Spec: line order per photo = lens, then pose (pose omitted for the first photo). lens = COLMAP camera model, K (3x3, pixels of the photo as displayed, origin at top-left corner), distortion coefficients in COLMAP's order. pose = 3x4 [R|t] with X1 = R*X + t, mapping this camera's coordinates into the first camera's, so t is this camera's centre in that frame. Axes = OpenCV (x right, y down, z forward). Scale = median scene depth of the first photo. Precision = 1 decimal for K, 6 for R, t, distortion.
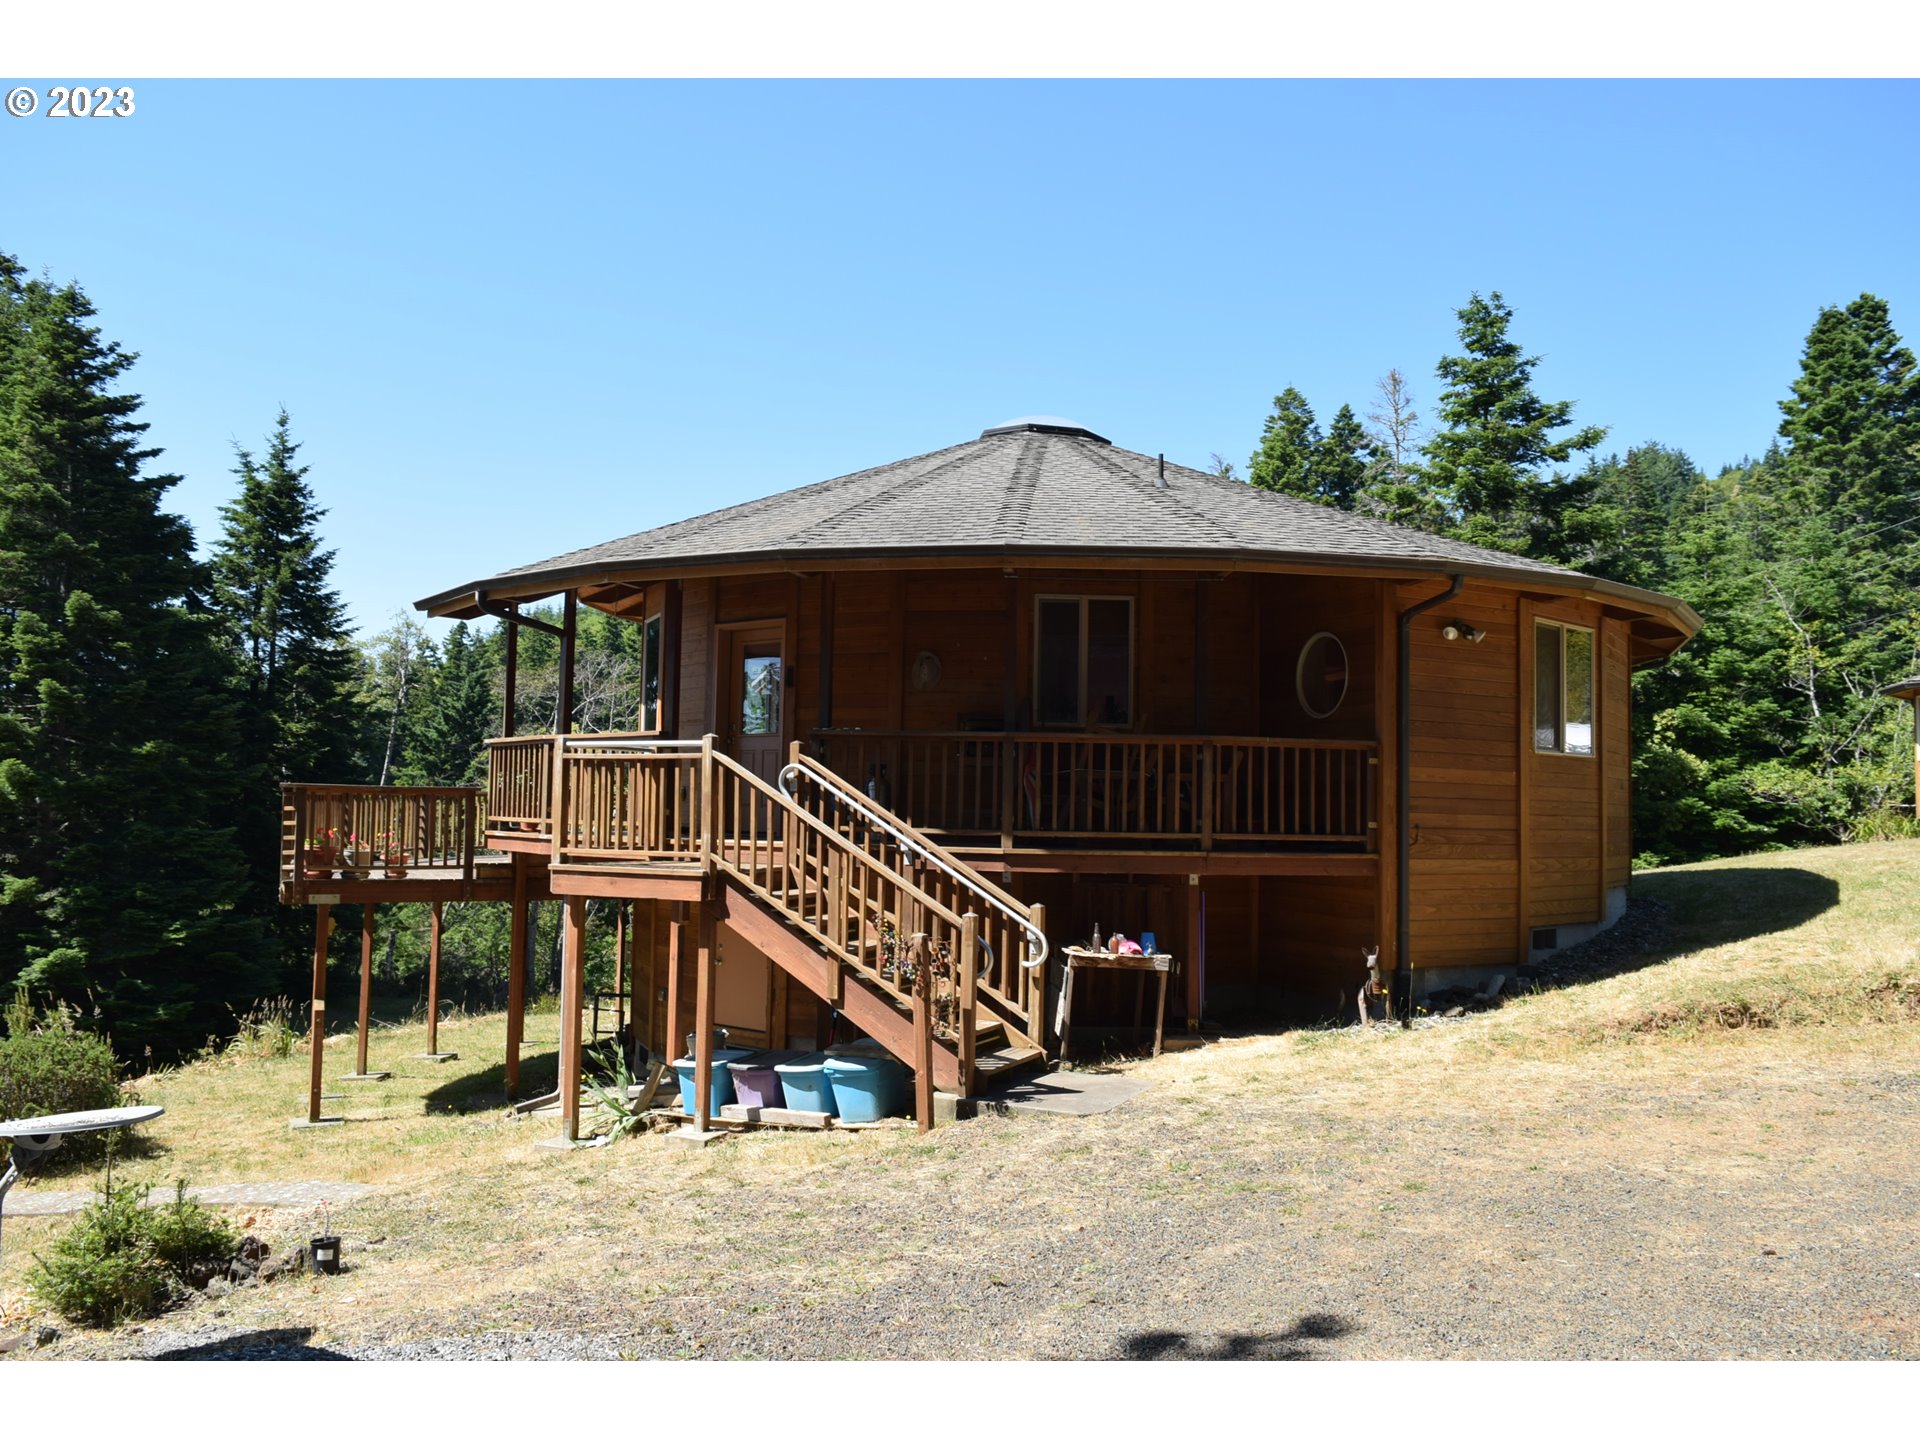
lens RADIAL K [[1468.0, 0, 960.0], [0, 1468.0, 720.0], [0, 0, 1]] dist [-0.028065, 0.013035]
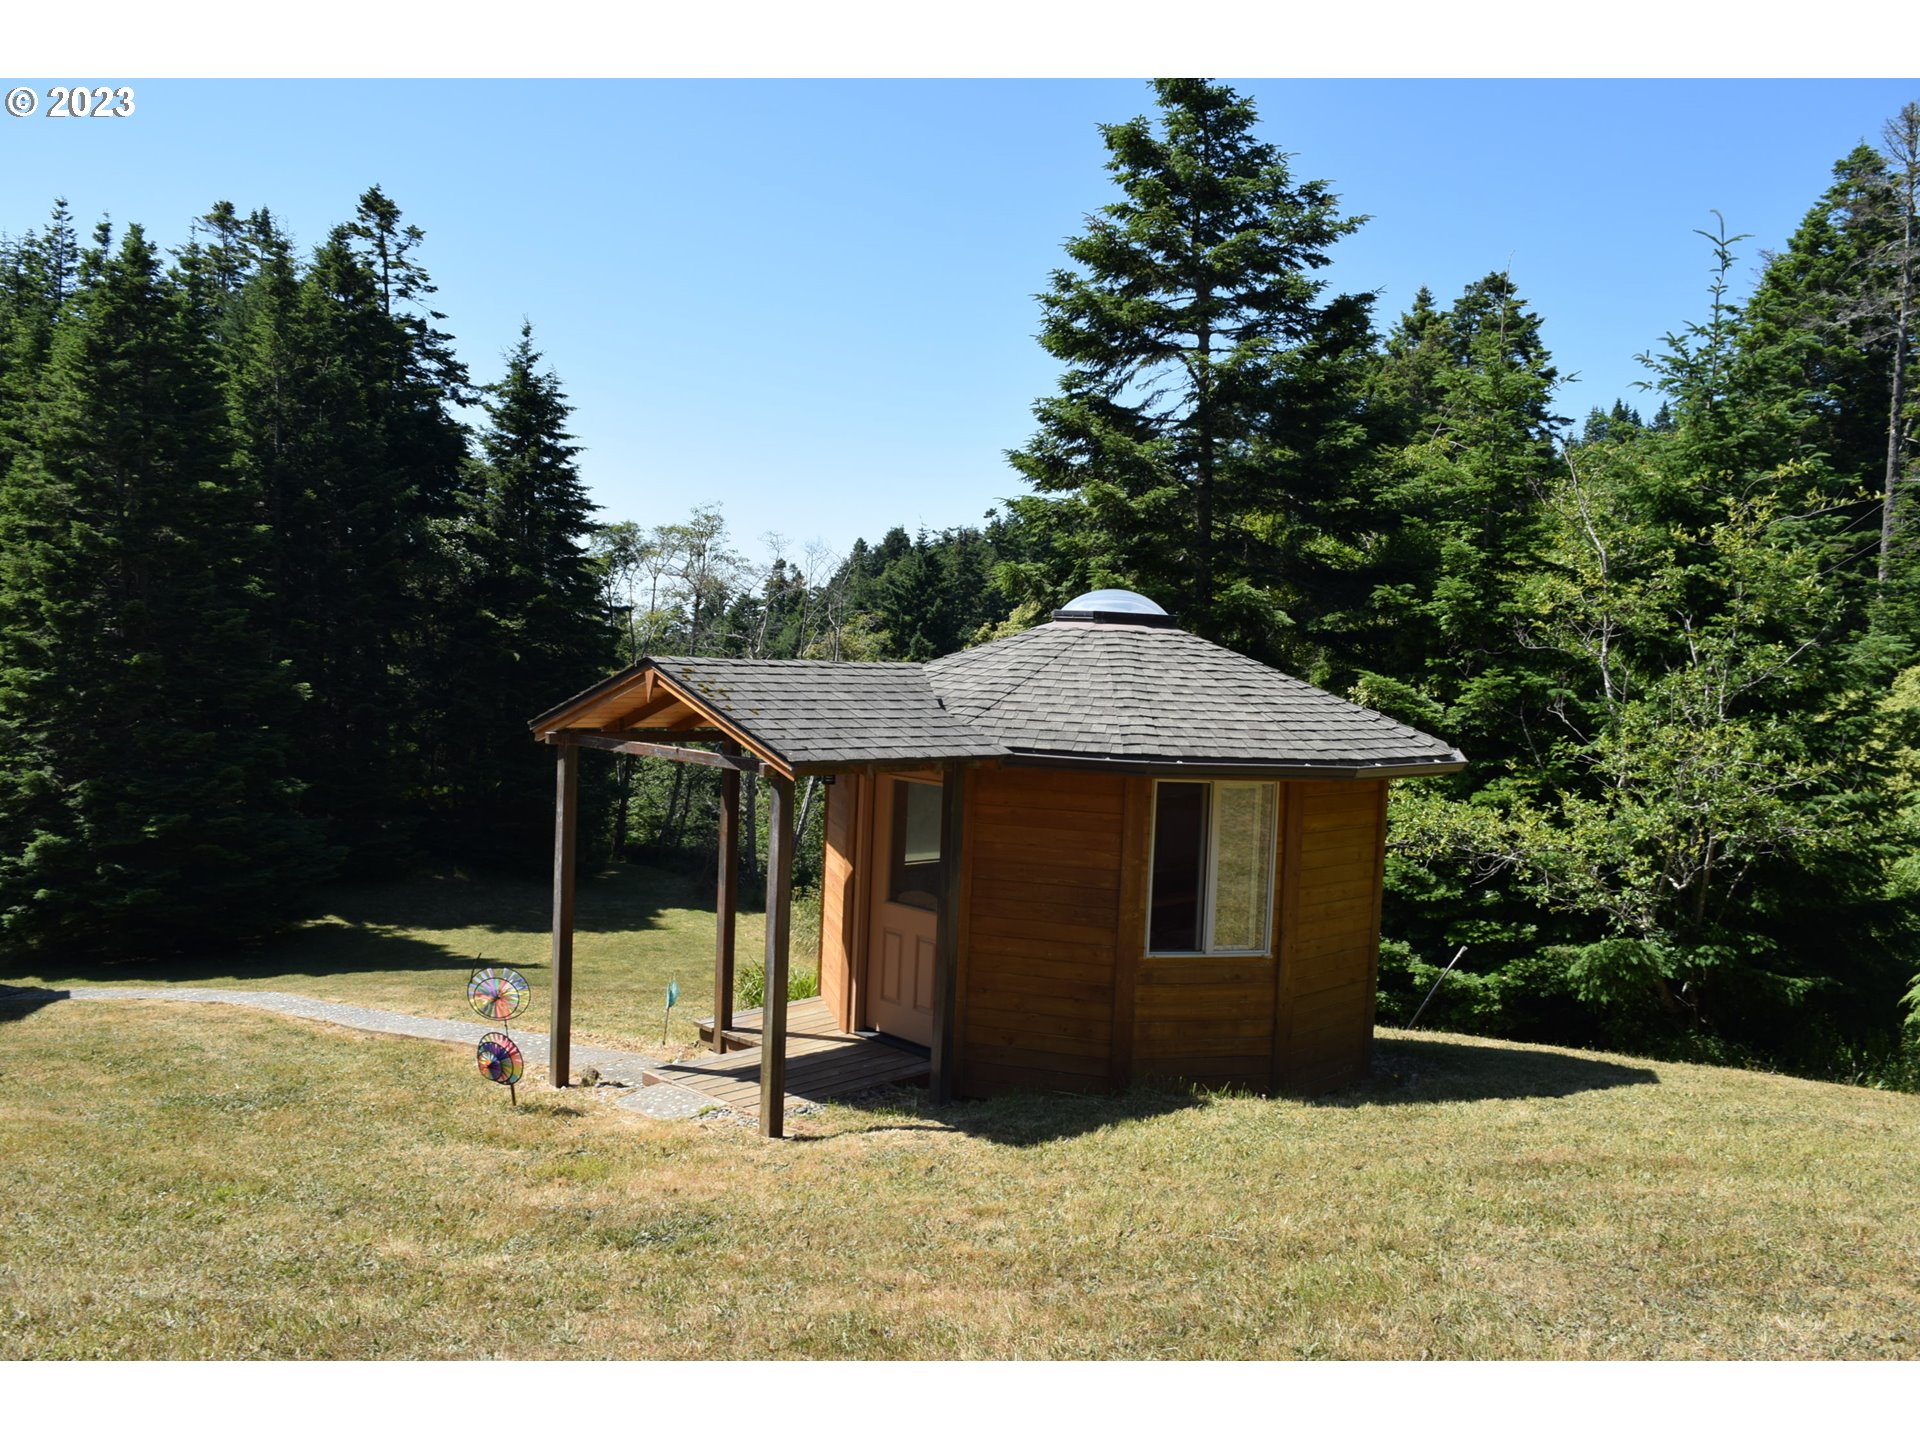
lens RADIAL K [[1468.0, 0, 960.0], [0, 1468.0, 720.0], [0, 0, 1]] dist [-0.028065, 0.013035]
pose [[0.873394, 0.047109, -0.484731, 0.541169], [-0.000700, 0.995431, 0.095481, -0.042381], [0.487015, -0.083053, 0.869436, 0.340264]]
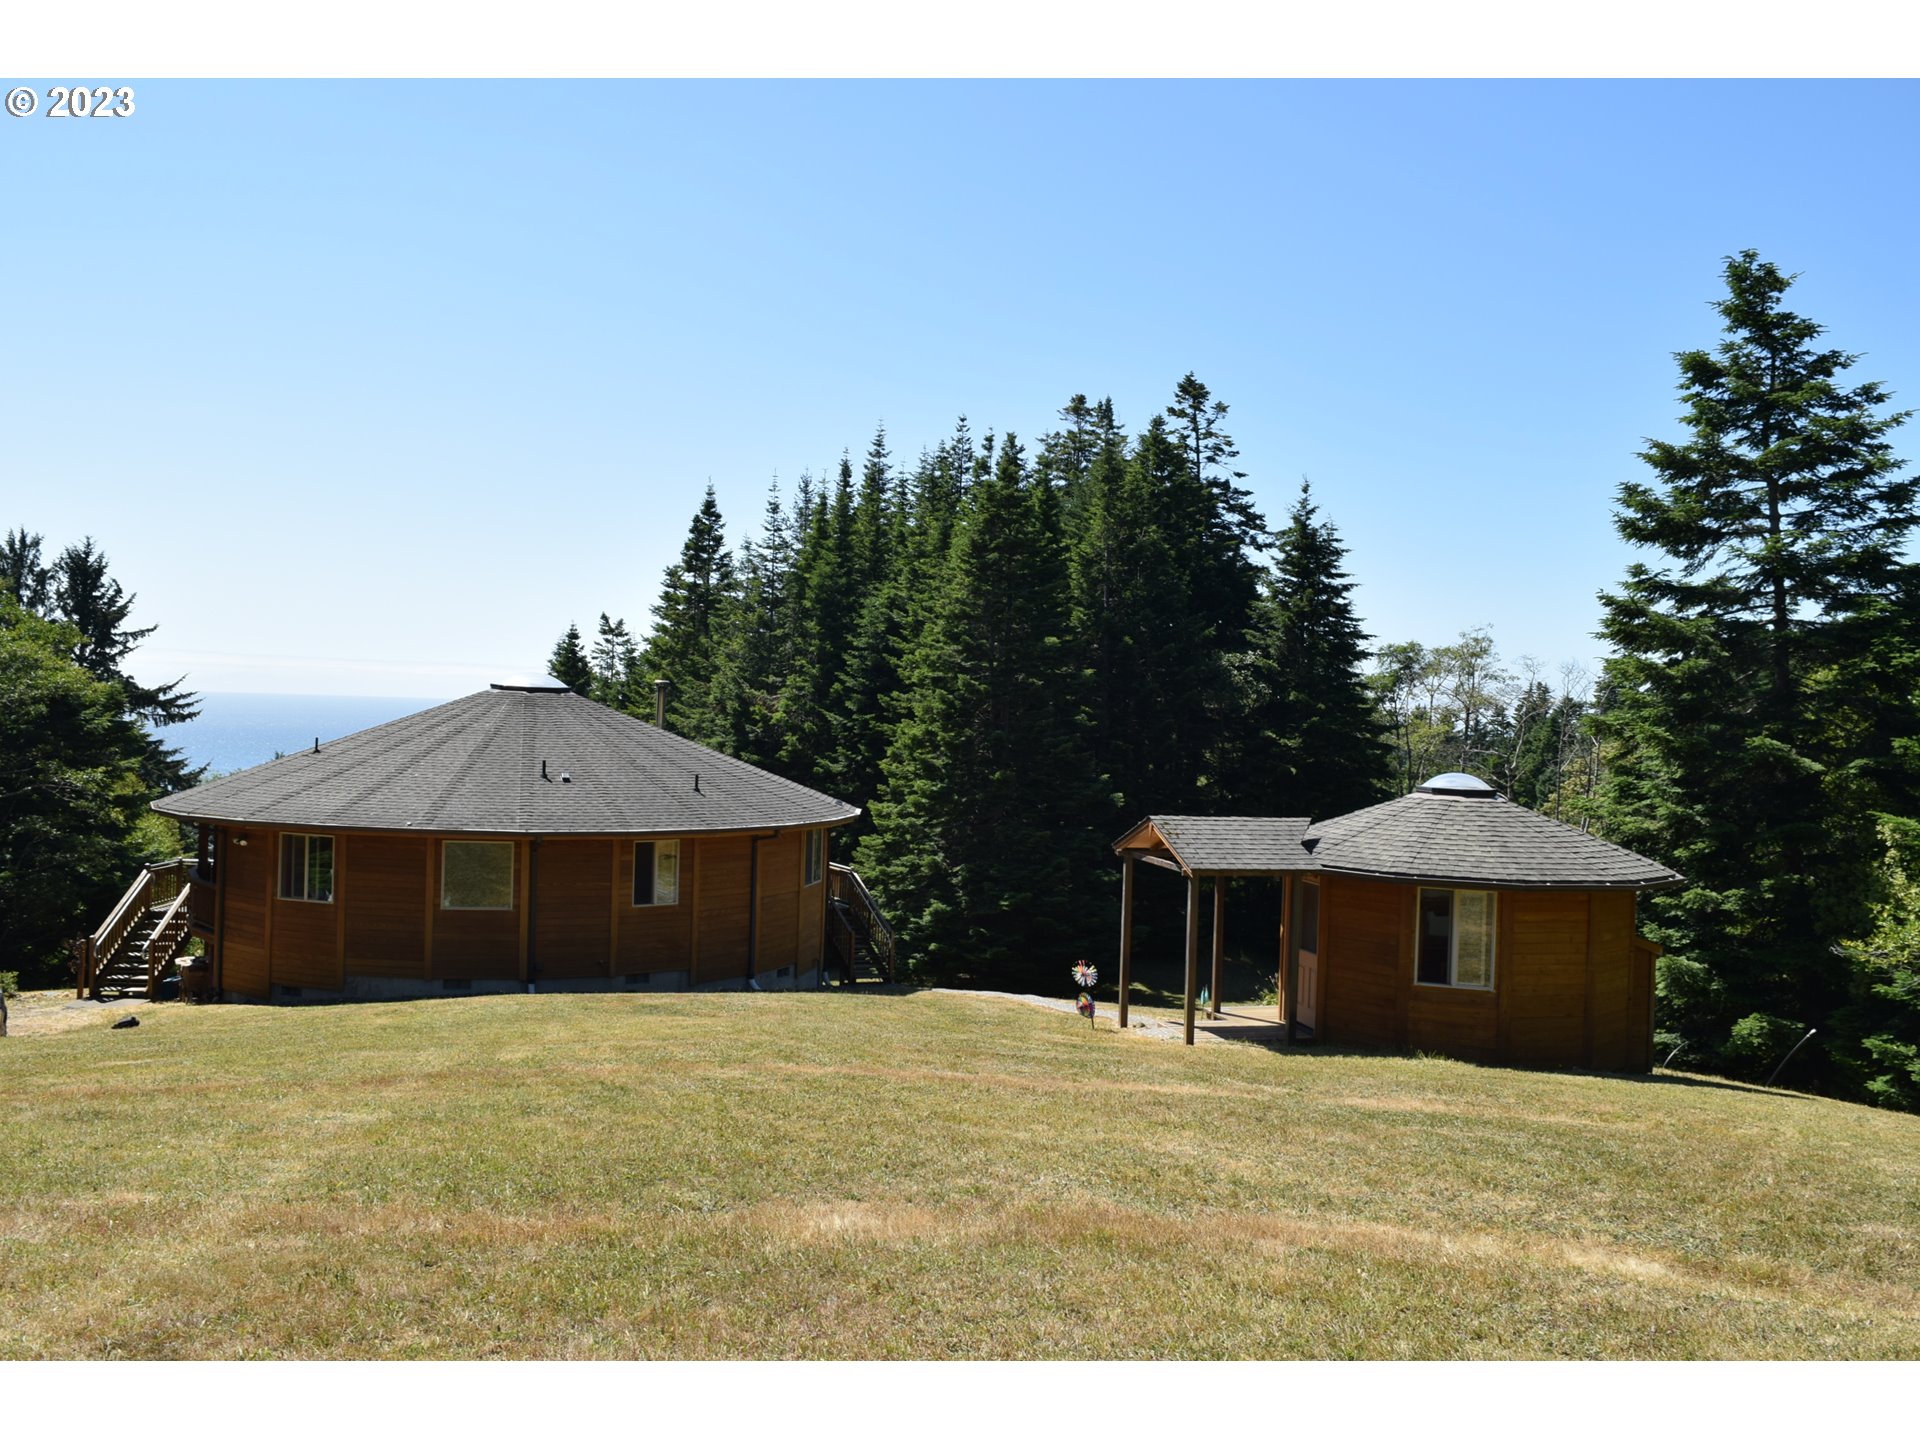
lens RADIAL K [[1468.0, 0, 960.0], [0, 1468.0, 720.0], [0, 0, 1]] dist [-0.028065, 0.013035]
pose [[0.484879, 0.004269, -0.874571, 0.753239], [0.026142, 0.999471, 0.019372, -0.069539], [0.874190, -0.032256, 0.484511, 0.241160]]
